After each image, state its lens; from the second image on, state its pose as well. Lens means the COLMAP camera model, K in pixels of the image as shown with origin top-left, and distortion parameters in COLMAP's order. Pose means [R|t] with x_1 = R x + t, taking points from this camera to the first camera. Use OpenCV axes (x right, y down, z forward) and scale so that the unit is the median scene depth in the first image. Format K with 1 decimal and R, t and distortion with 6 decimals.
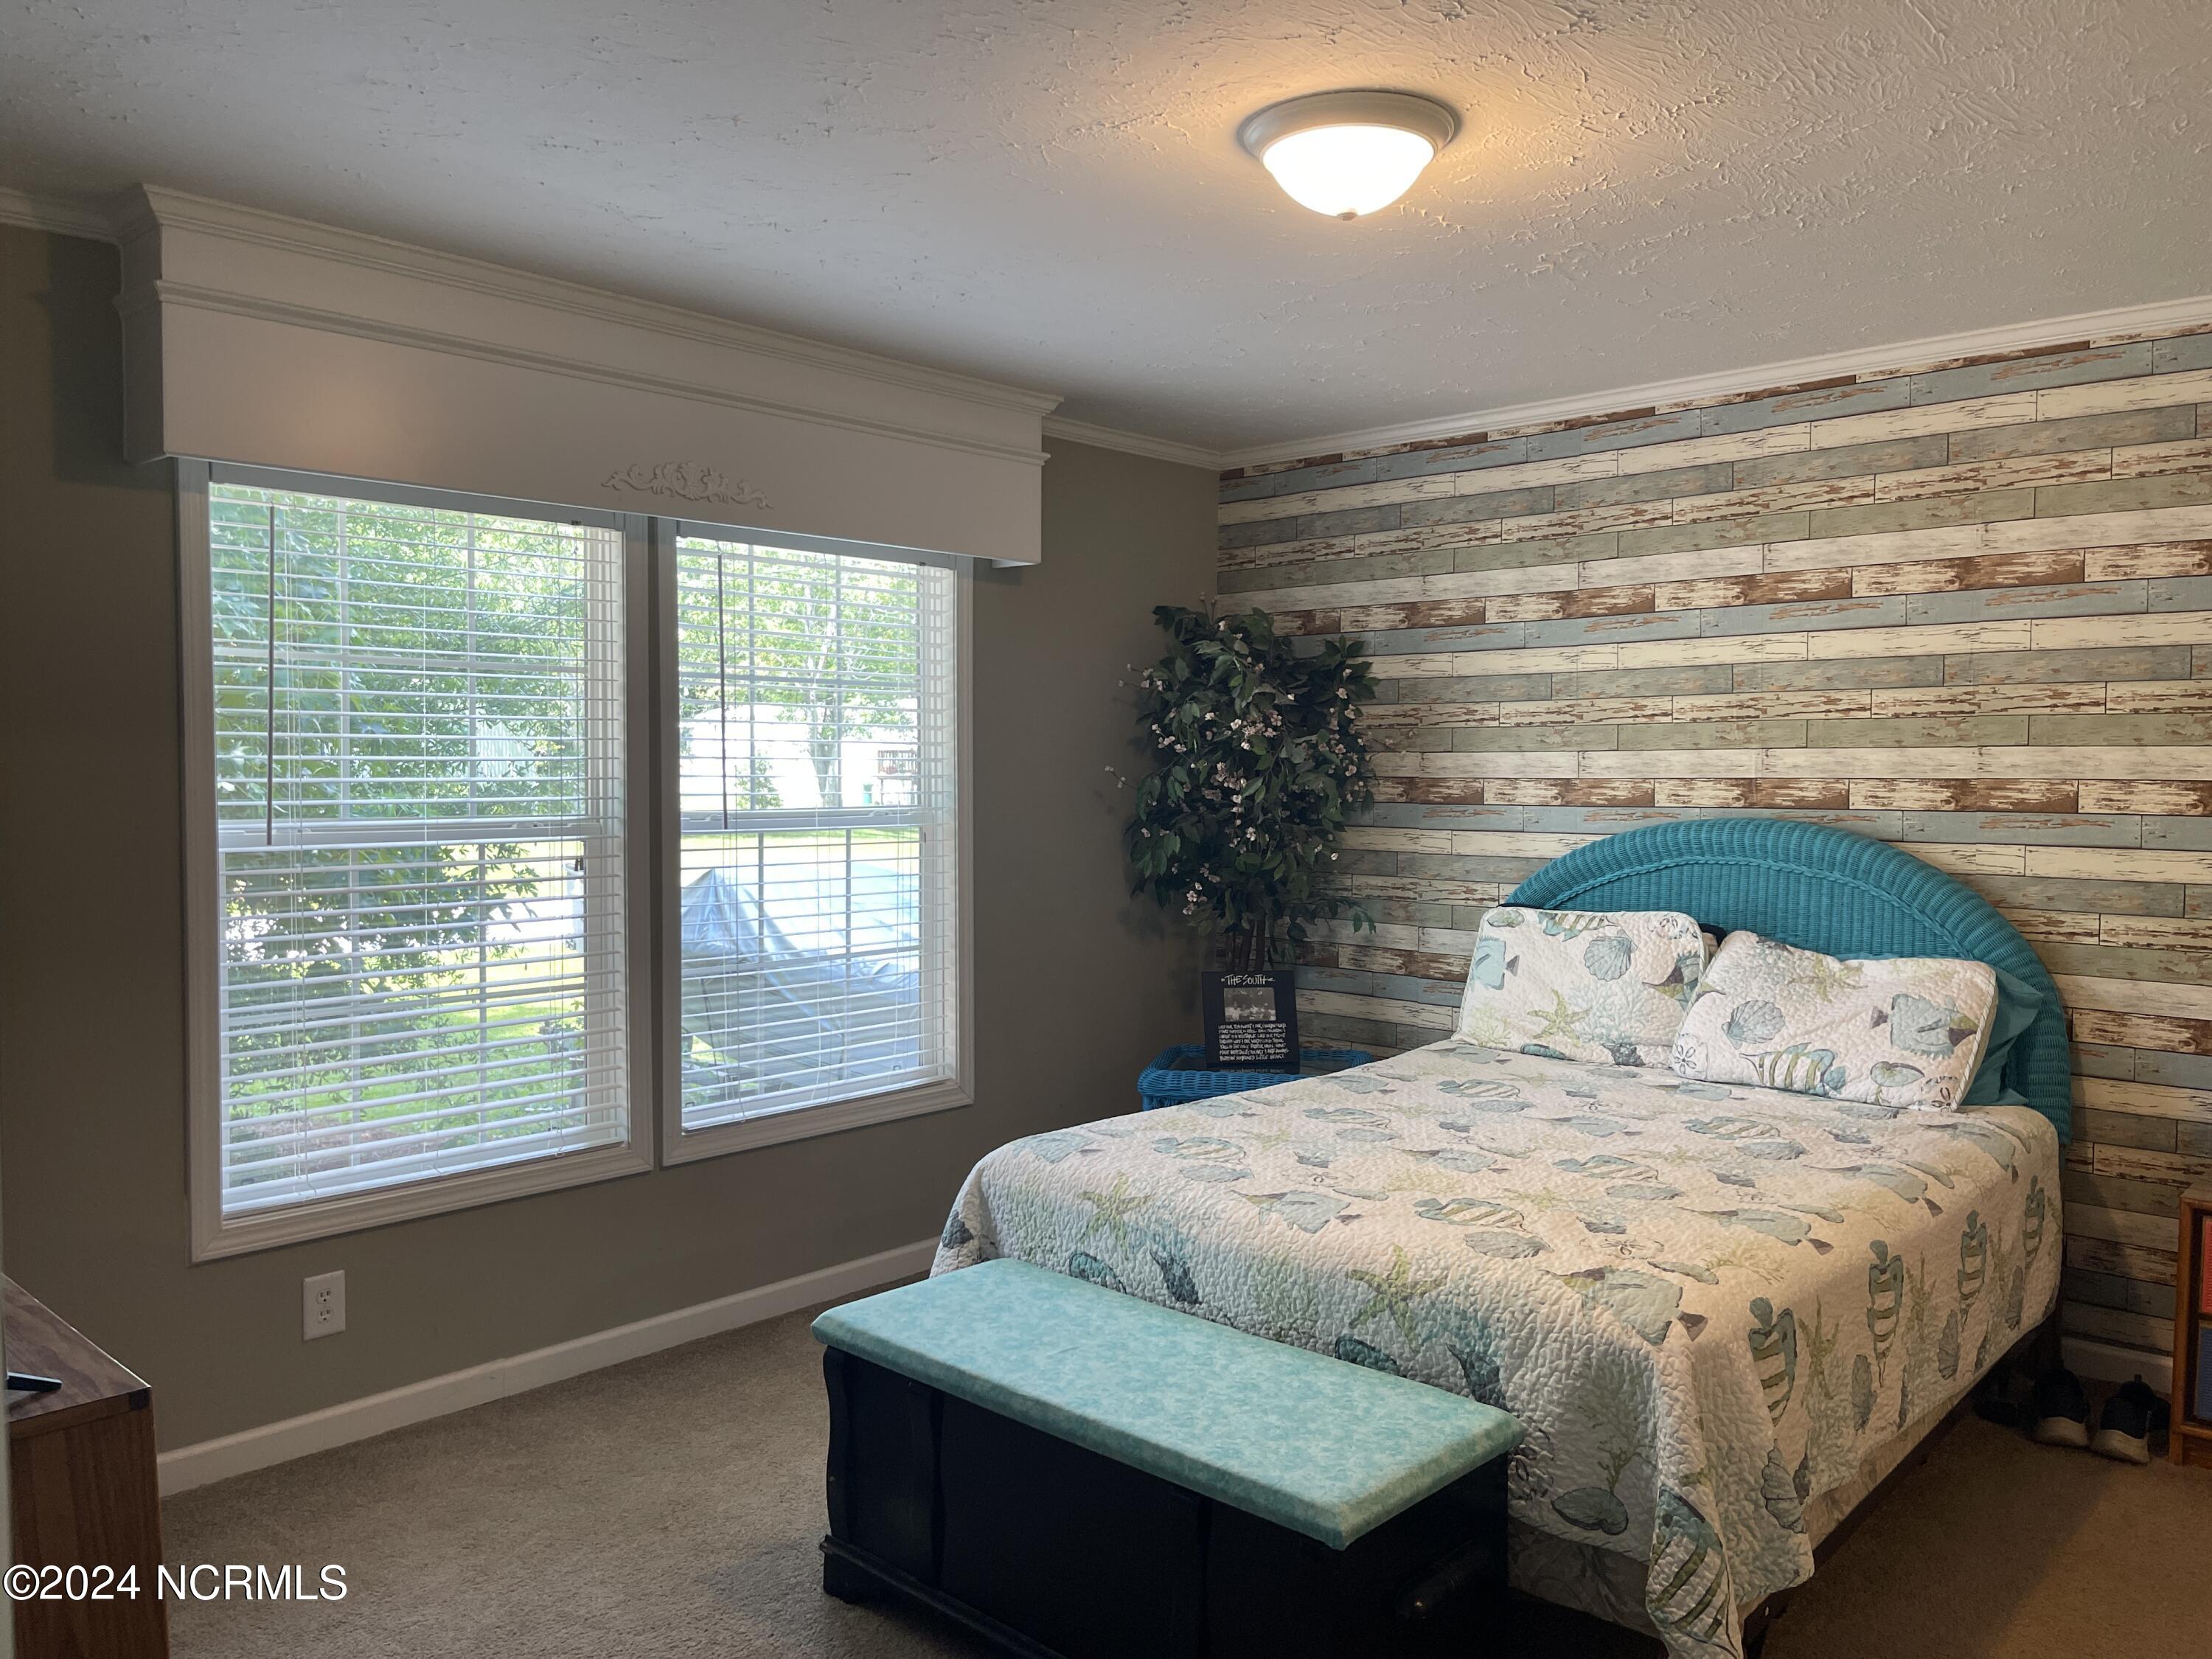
lens RADIAL K [[1625.1, 0, 1106.0], [0, 1625.1, 829.5], [0, 0, 1]] dist [0.100375, -0.129053]
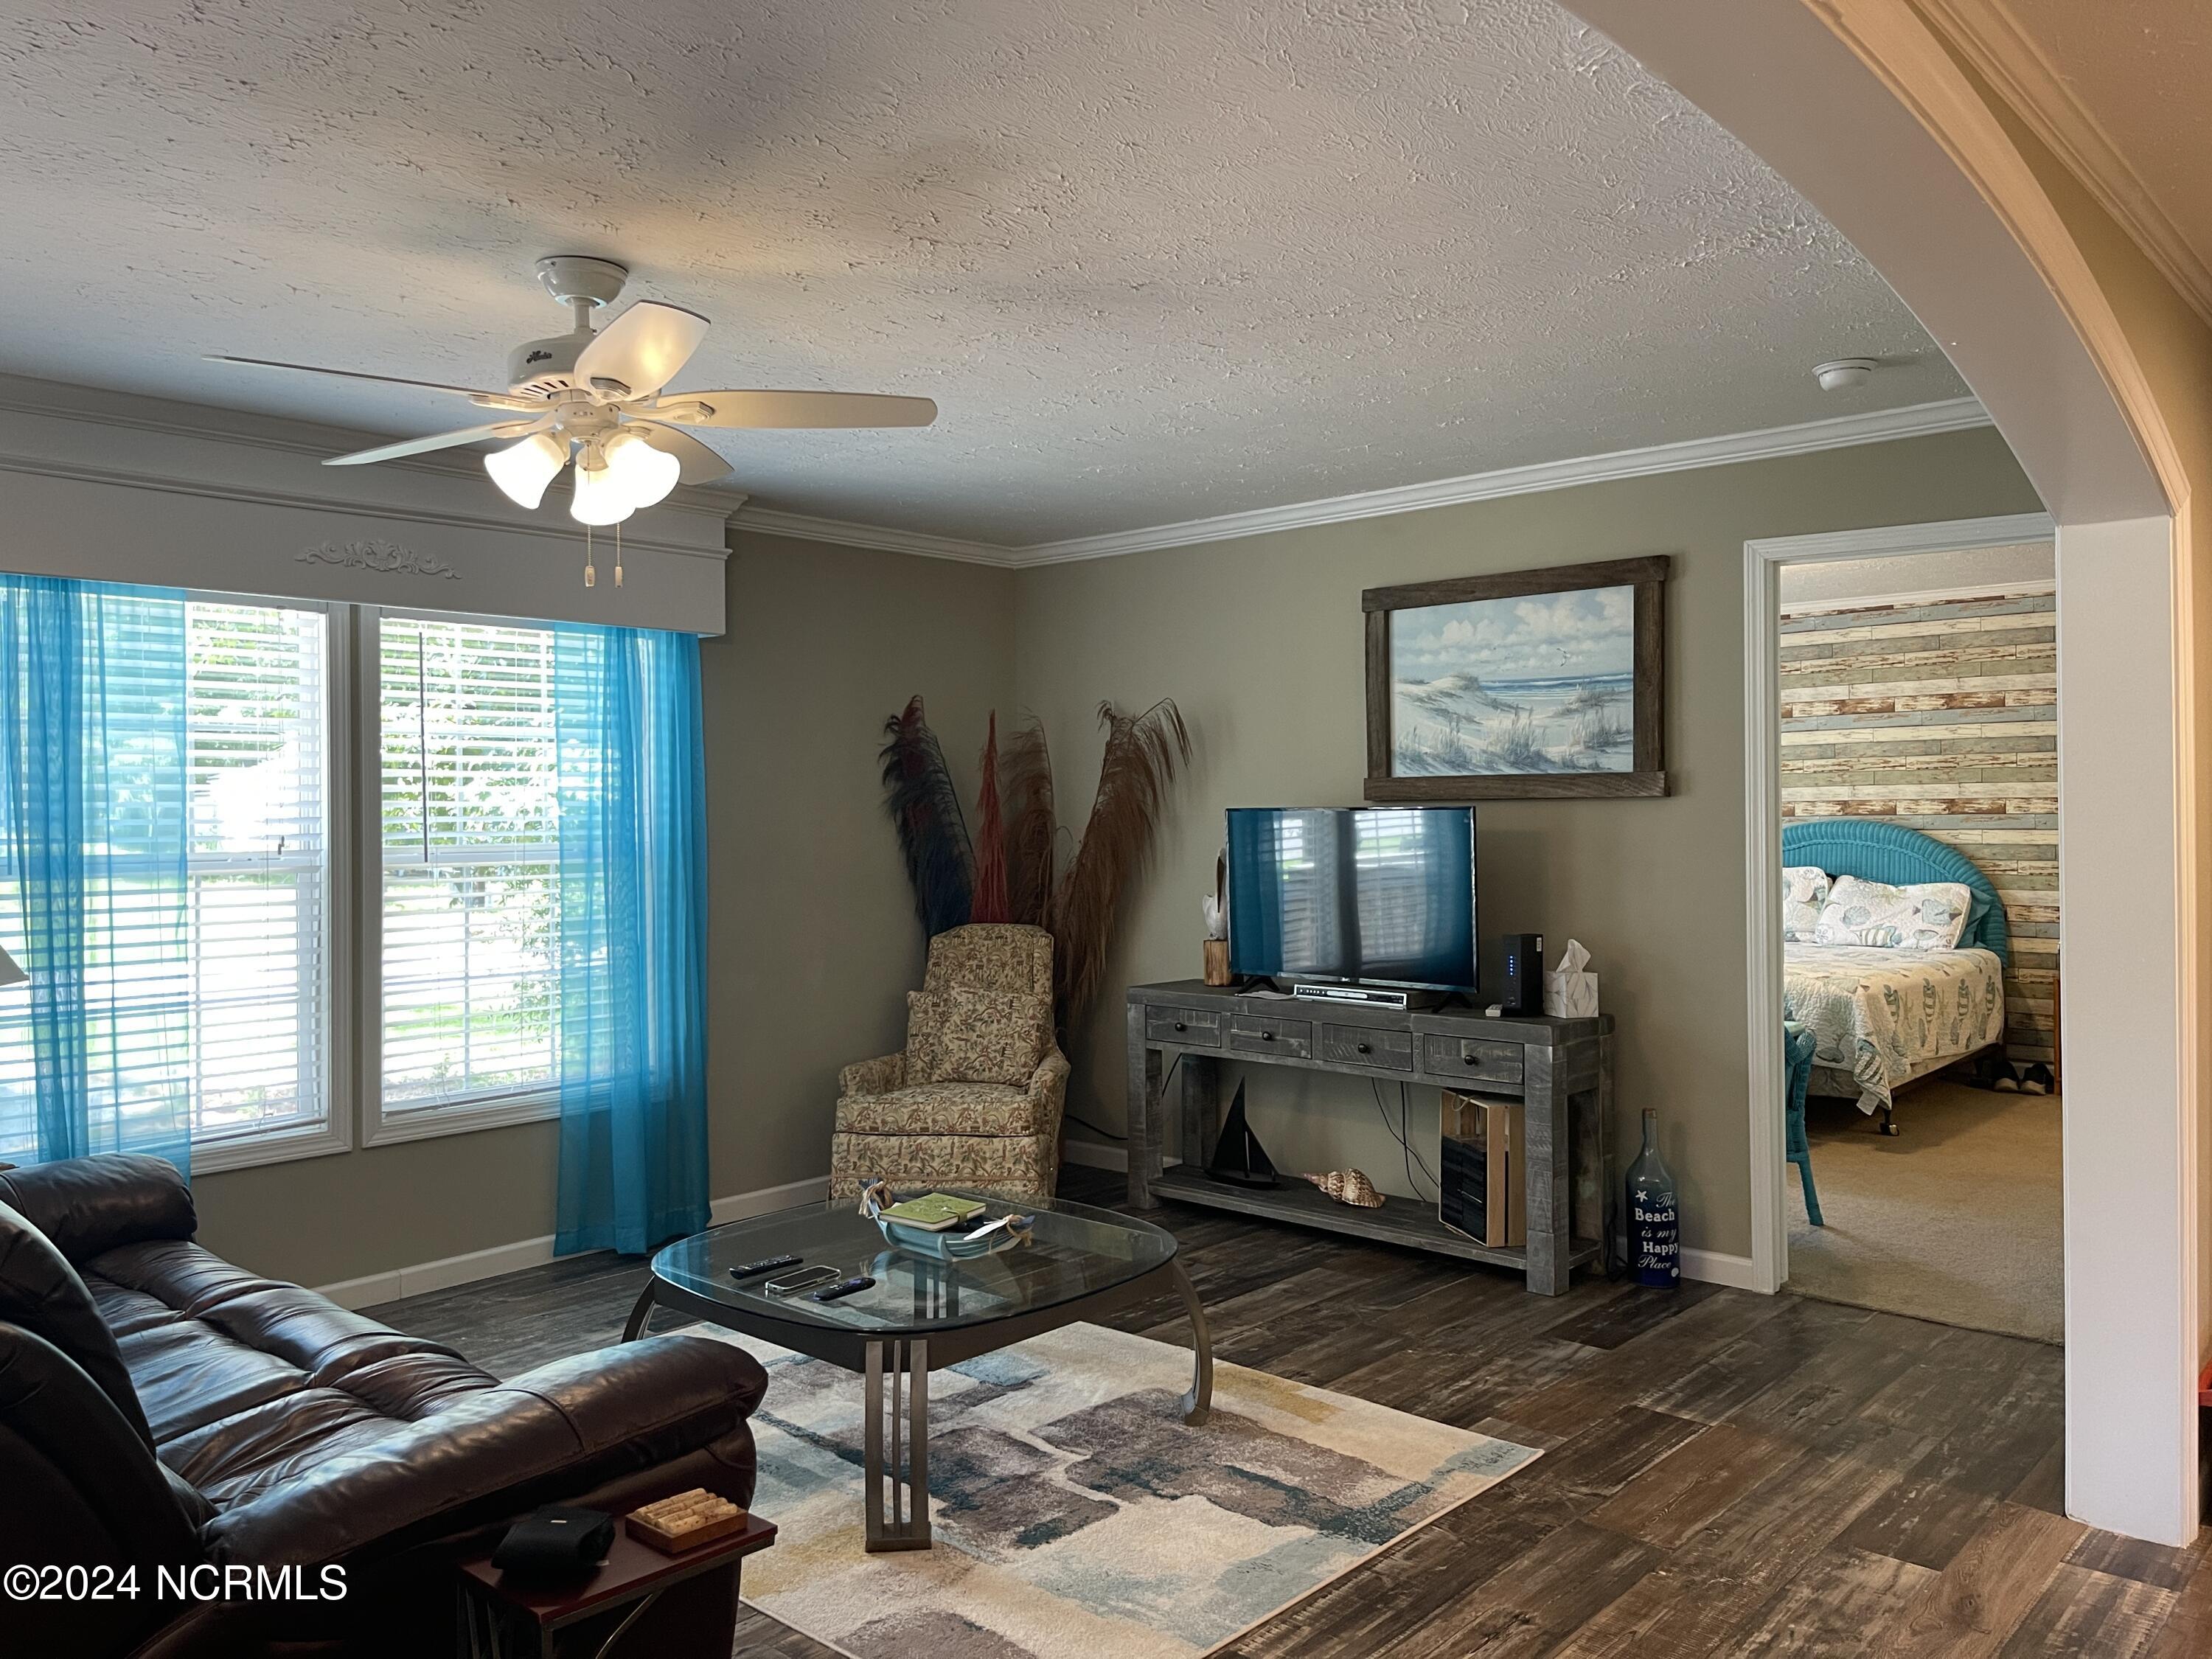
lens RADIAL K [[1625.1, 0, 1106.0], [0, 1625.1, 829.5], [0, 0, 1]] dist [0.100375, -0.129053]
pose [[0.999826, -0.014623, 0.011624, -0.598073], [0.014976, 0.999412, -0.030847, 0.058899], [-0.011167, 0.031016, 0.999457, -1.118241]]
